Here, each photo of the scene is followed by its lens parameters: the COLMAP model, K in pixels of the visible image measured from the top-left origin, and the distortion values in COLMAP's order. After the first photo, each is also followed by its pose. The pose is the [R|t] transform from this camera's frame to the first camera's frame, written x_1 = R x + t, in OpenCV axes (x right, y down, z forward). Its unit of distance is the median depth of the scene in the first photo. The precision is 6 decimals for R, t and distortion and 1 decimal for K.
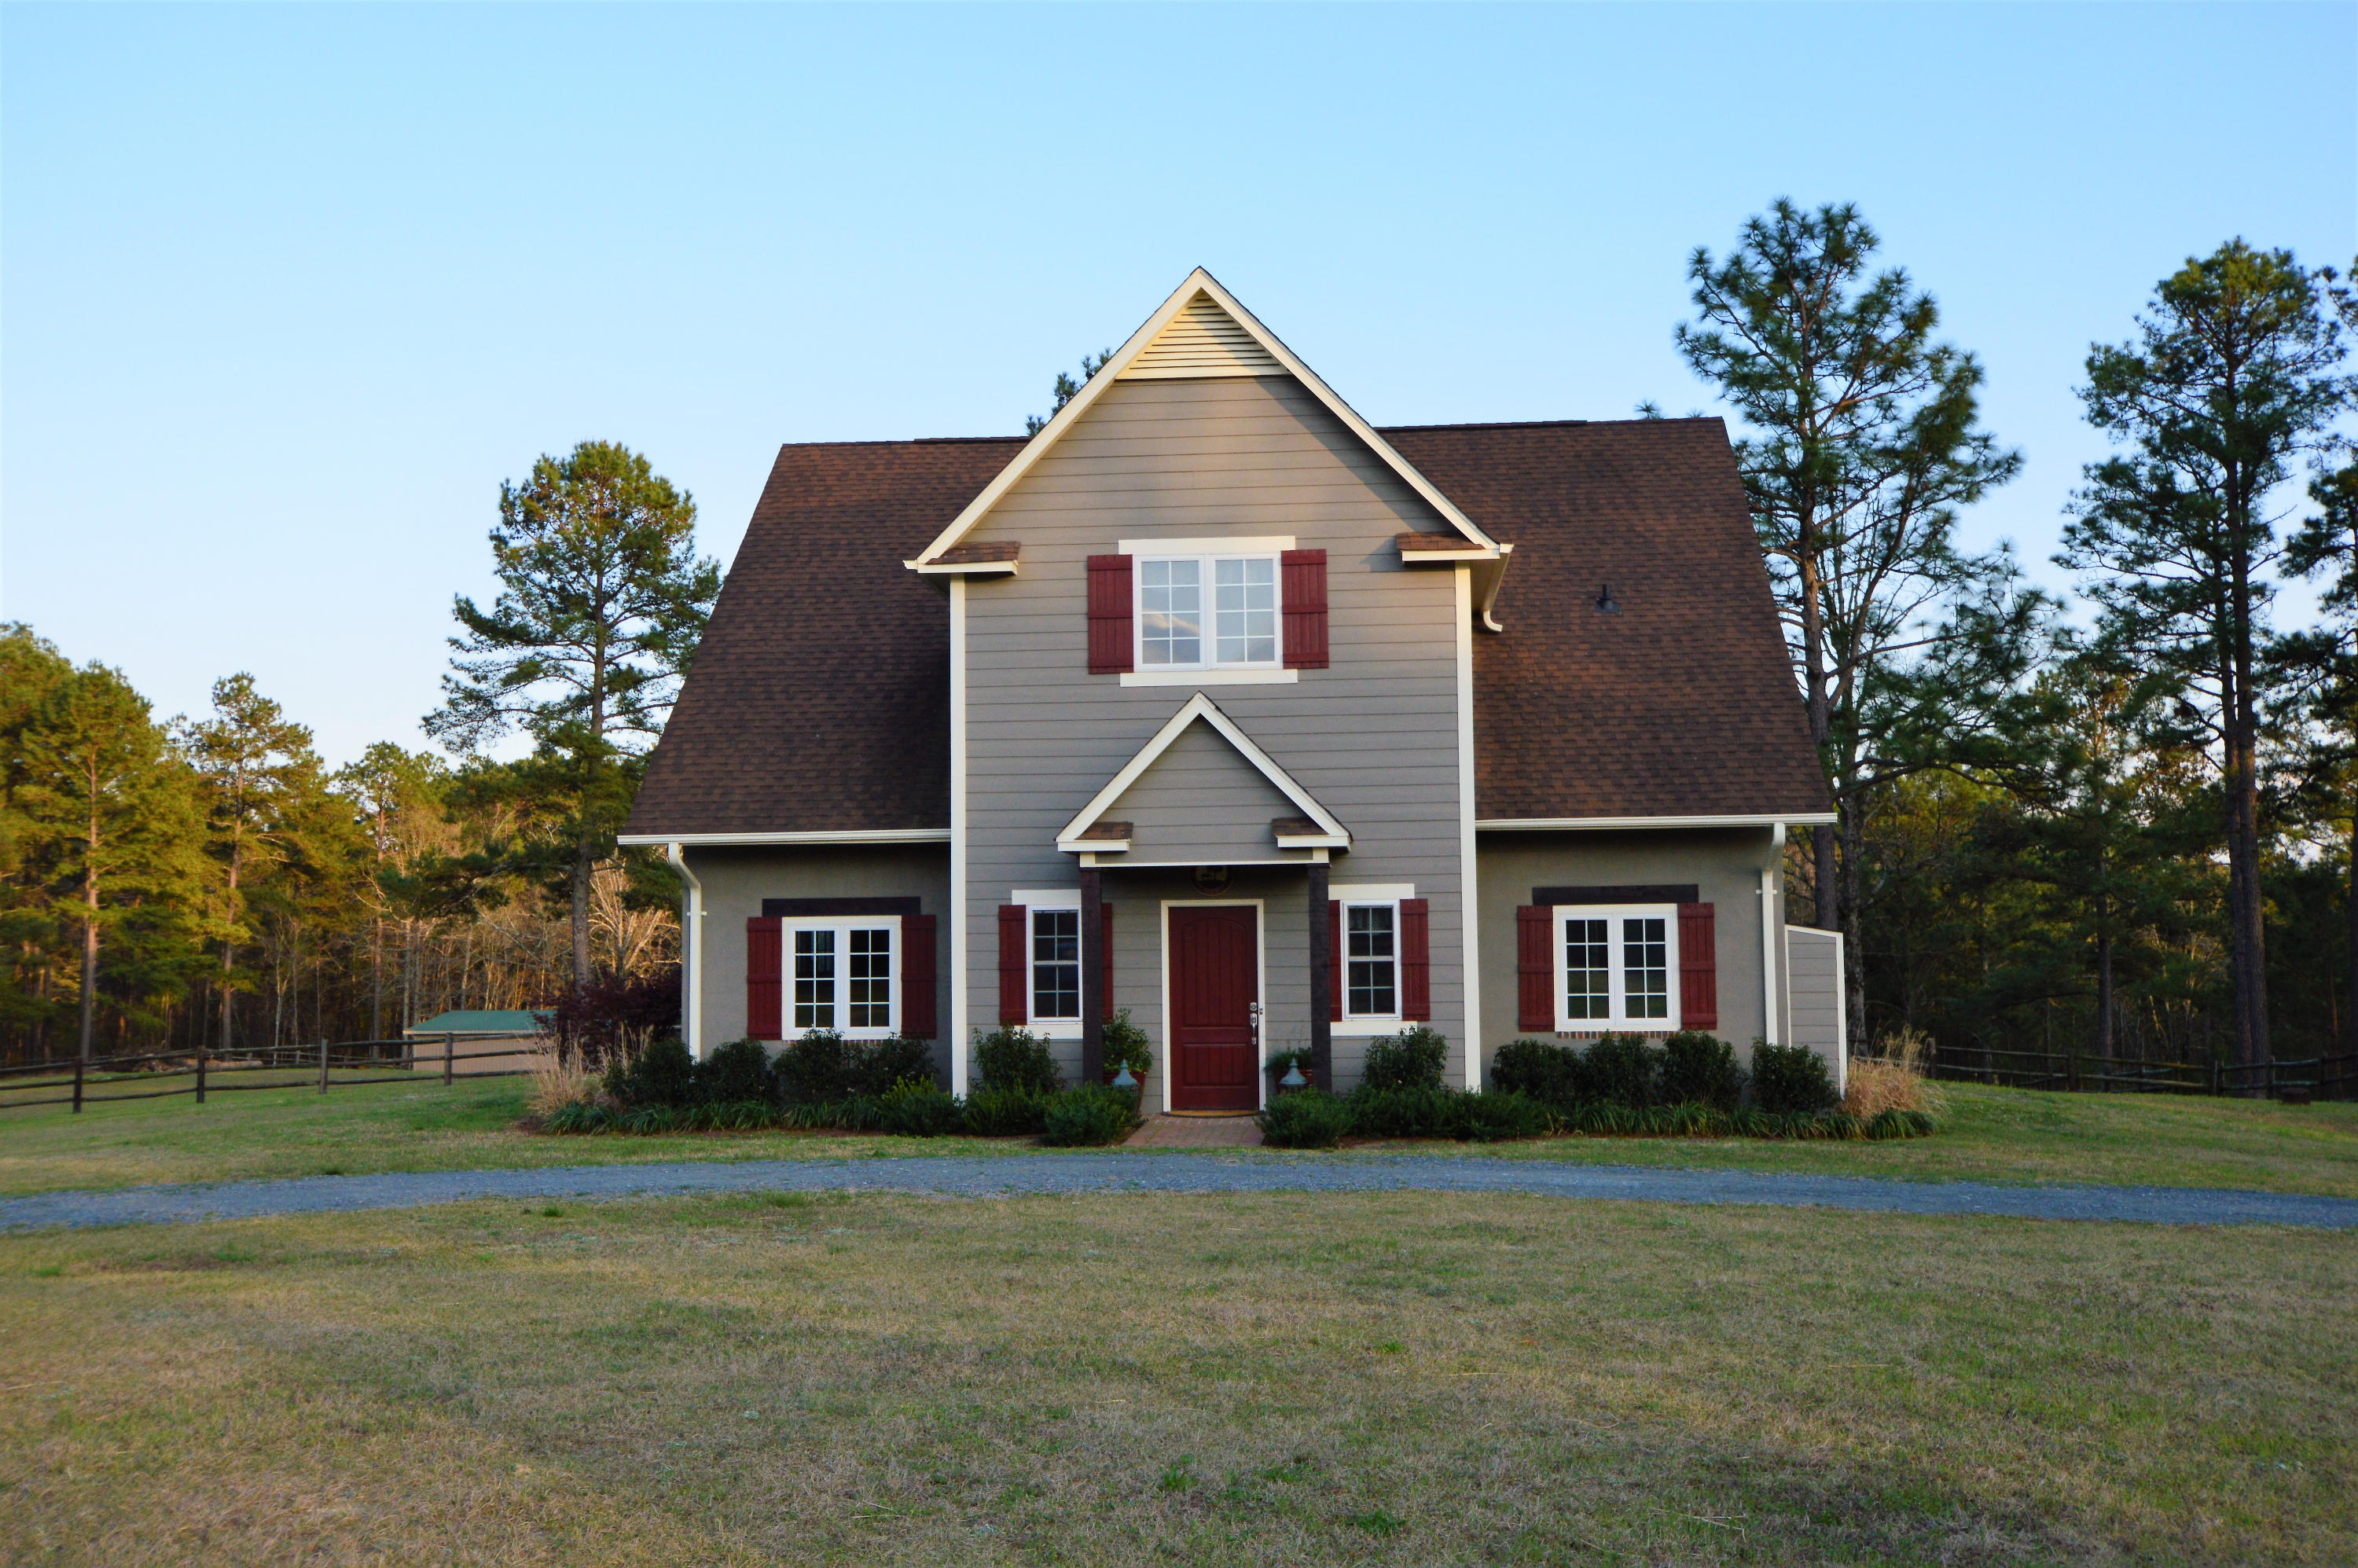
lens RADIAL K [[2398.0, 0, 1199.4], [0, 2398.0, 779.7], [0, 0, 1]] dist [0.024160, 0.034049]
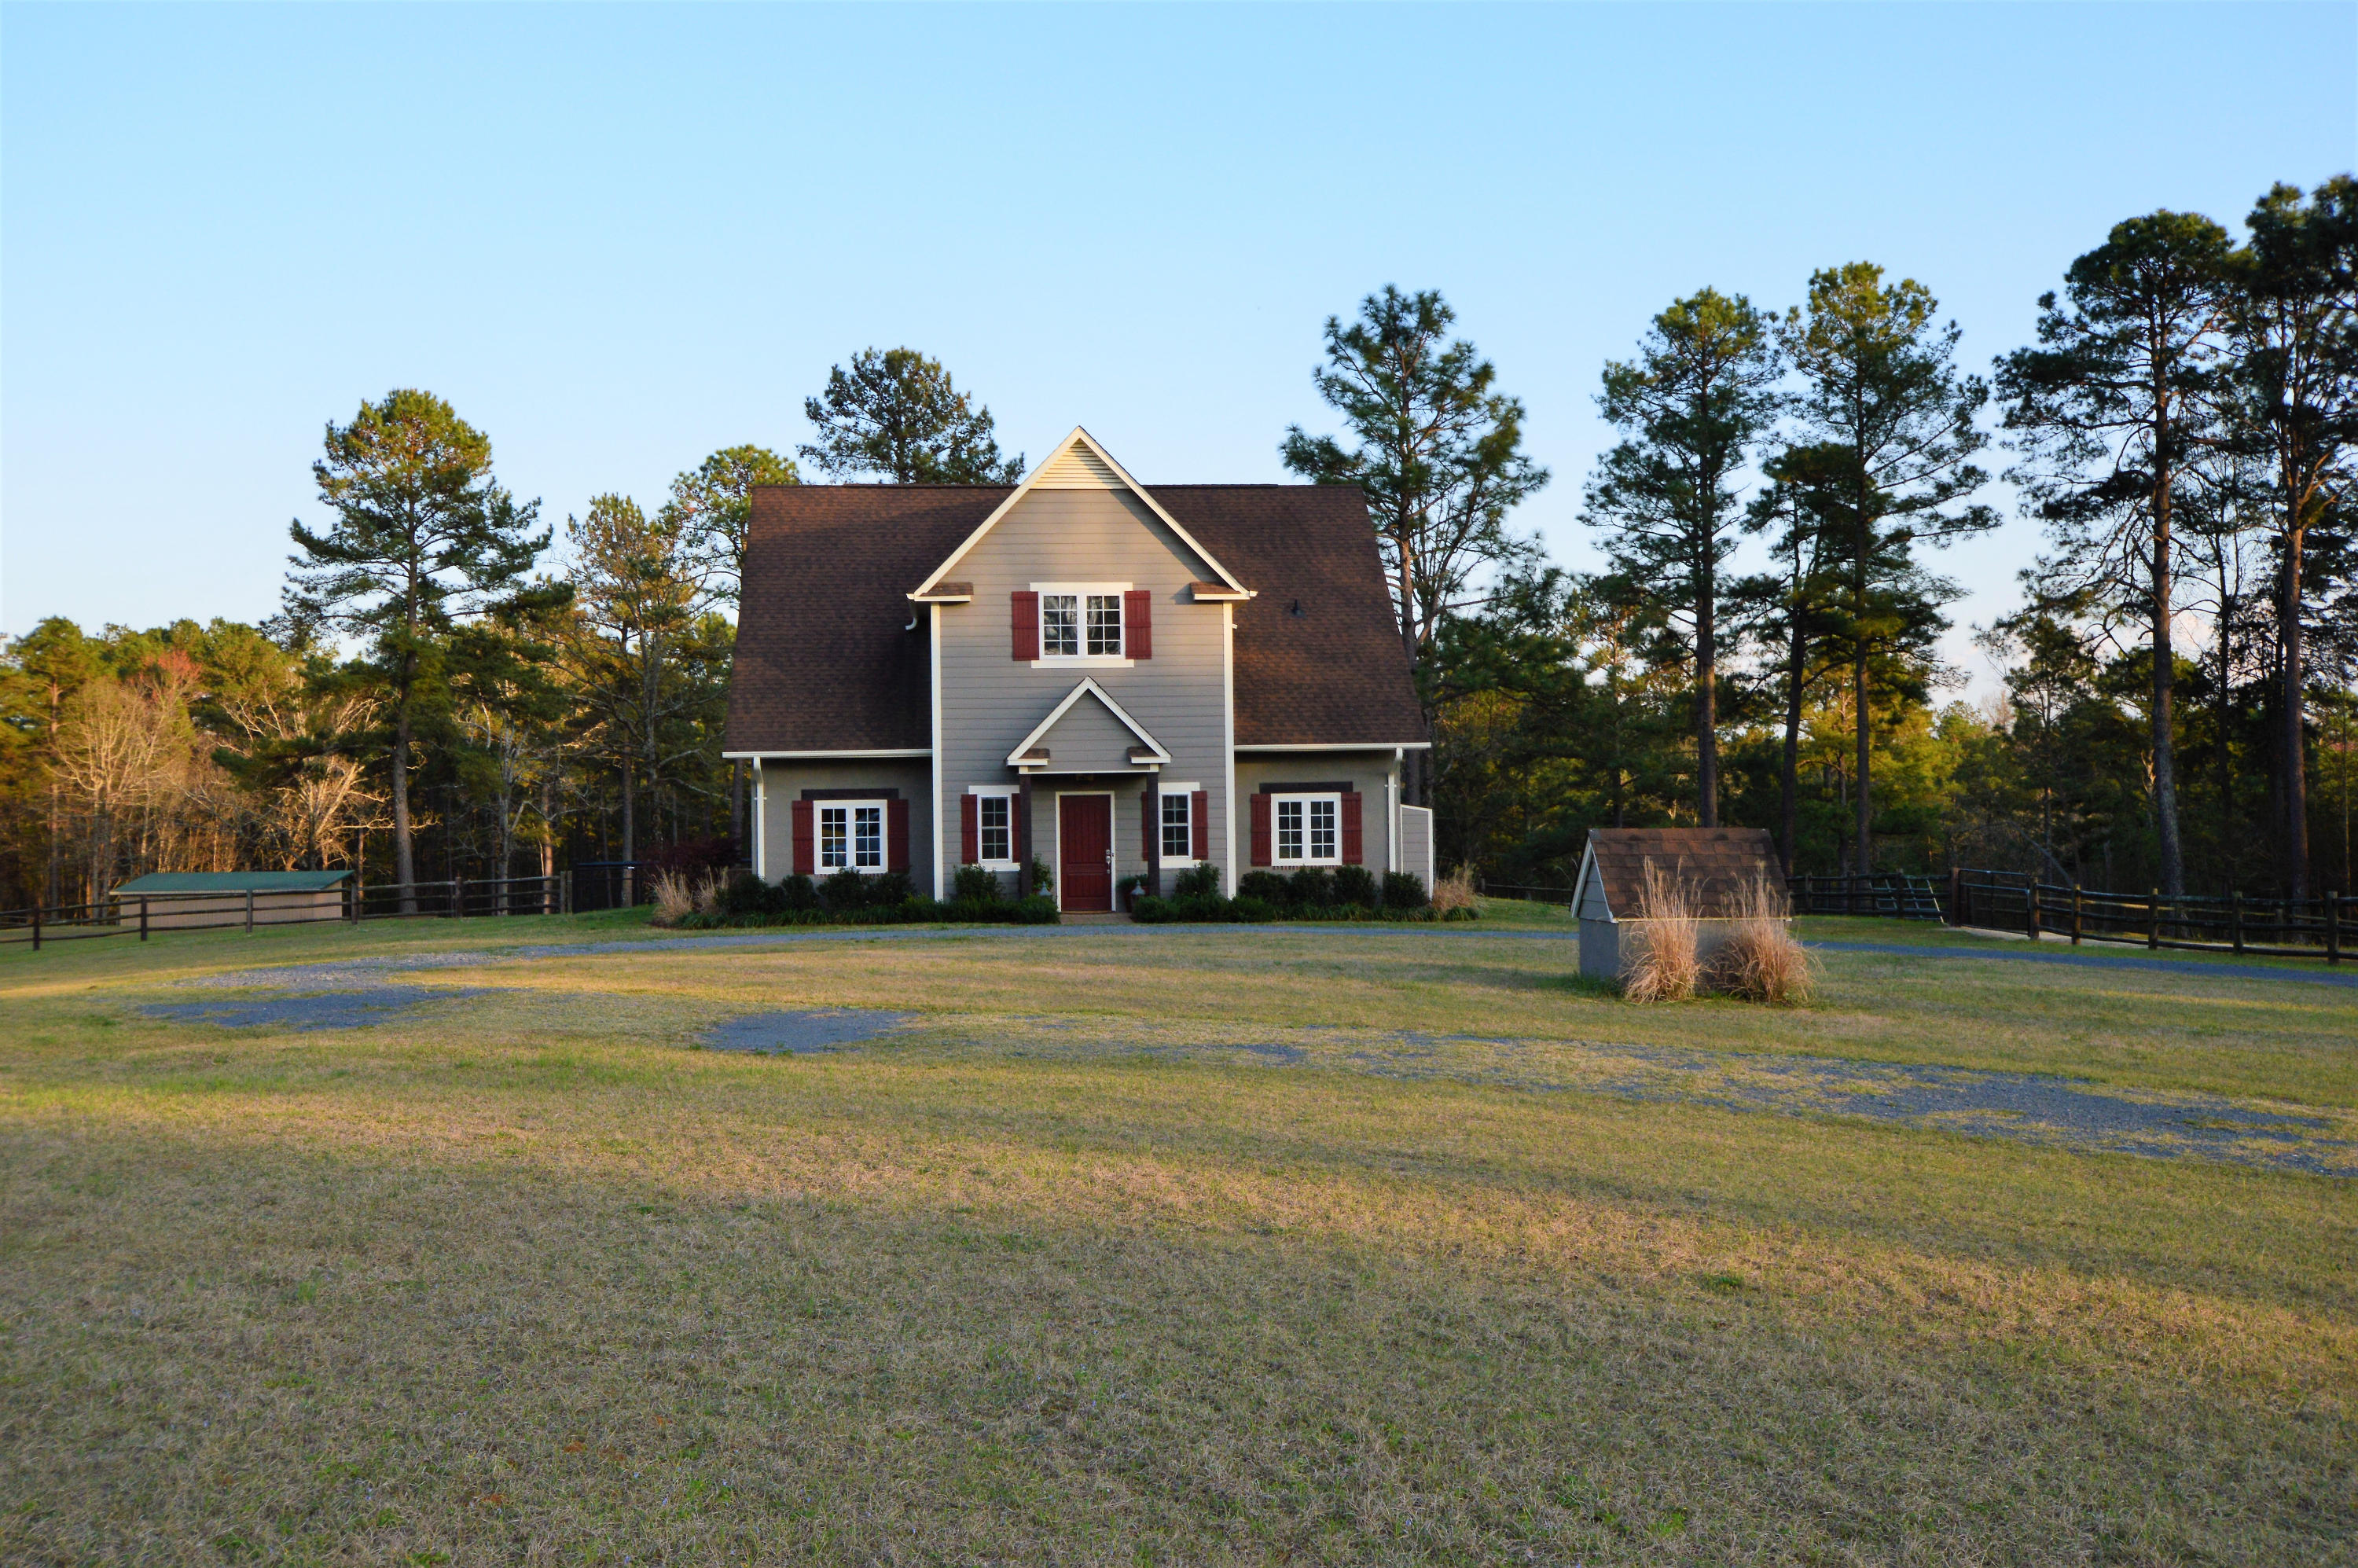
lens RADIAL K [[2398.0, 0, 1199.4], [0, 2398.0, 779.7], [0, 0, 1]] dist [0.024160, 0.034049]
pose [[0.984765, 0.000167, 0.173891, -0.205691], [-0.010109, 0.998363, 0.056293, -0.054819], [-0.173597, -0.057193, 0.983155, -0.696472]]
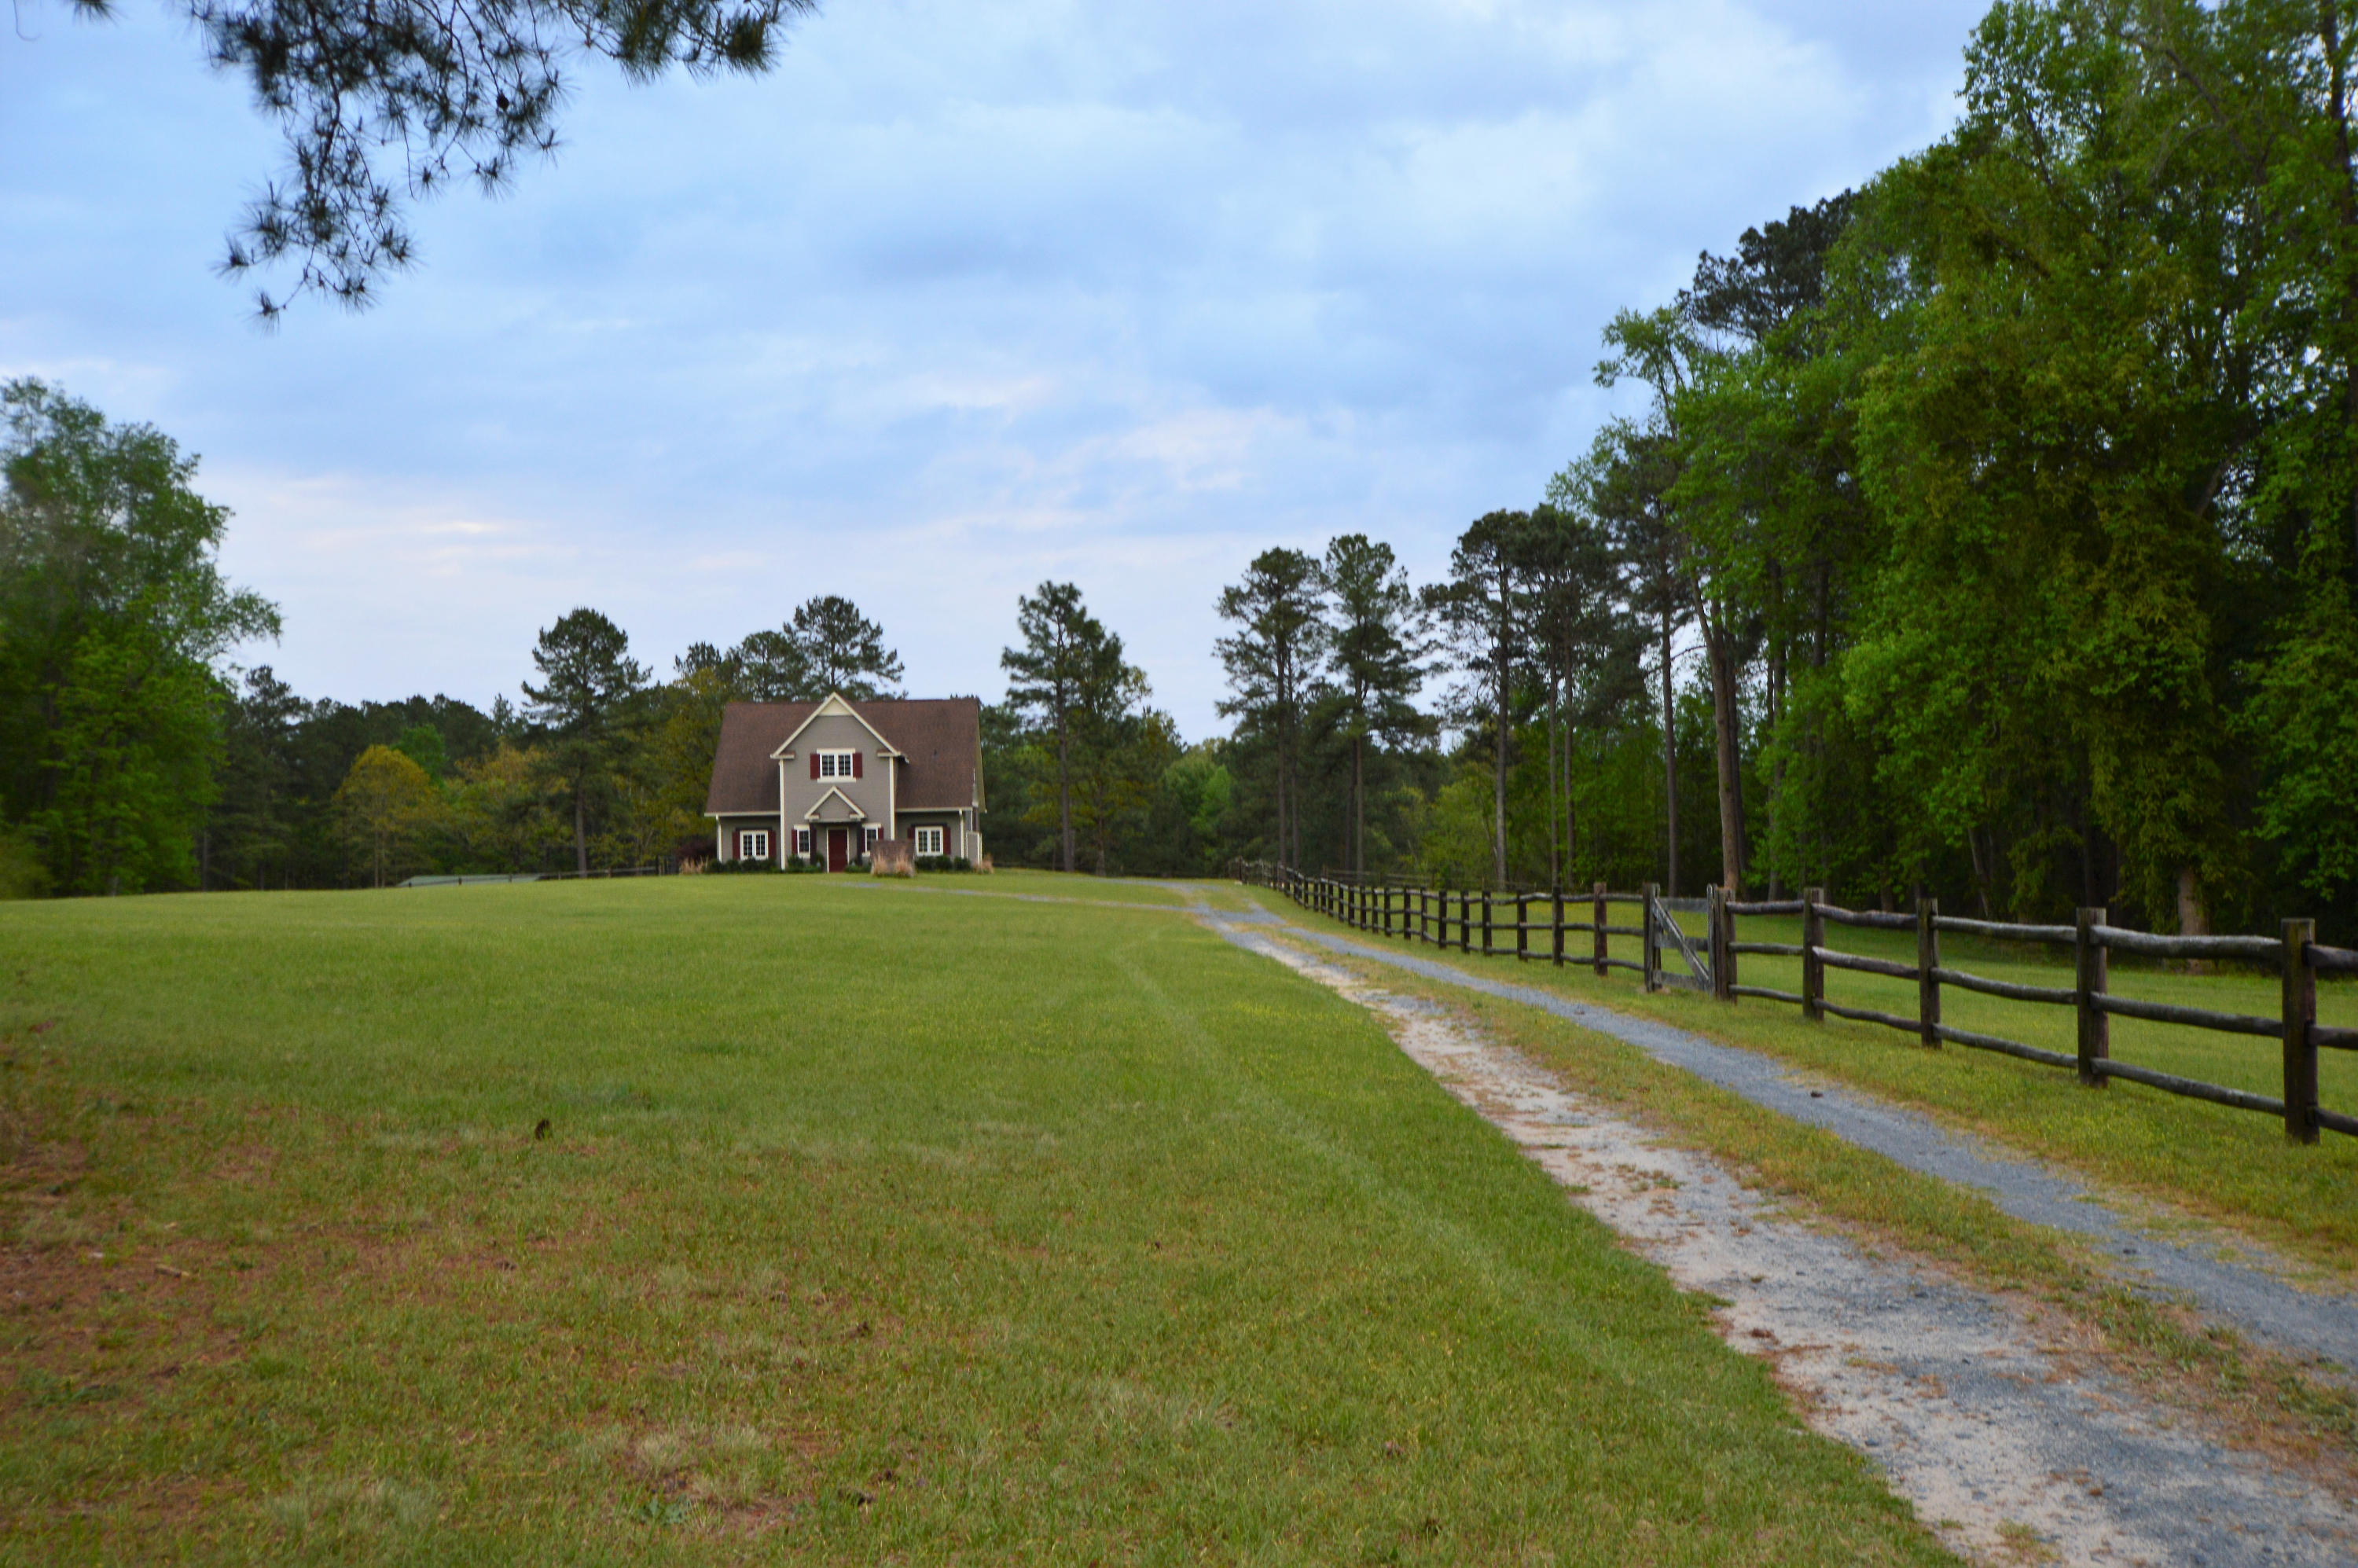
lens RADIAL K [[2398.0, 0, 1199.4], [0, 2398.0, 779.7], [0, 0, 1]] dist [0.024160, 0.034049]
pose [[0.993436, -0.006286, 0.114213, 0.164063], [0.000665, 0.998790, 0.049182, -0.260608], [-0.114384, -0.048783, 0.992238, -3.548439]]
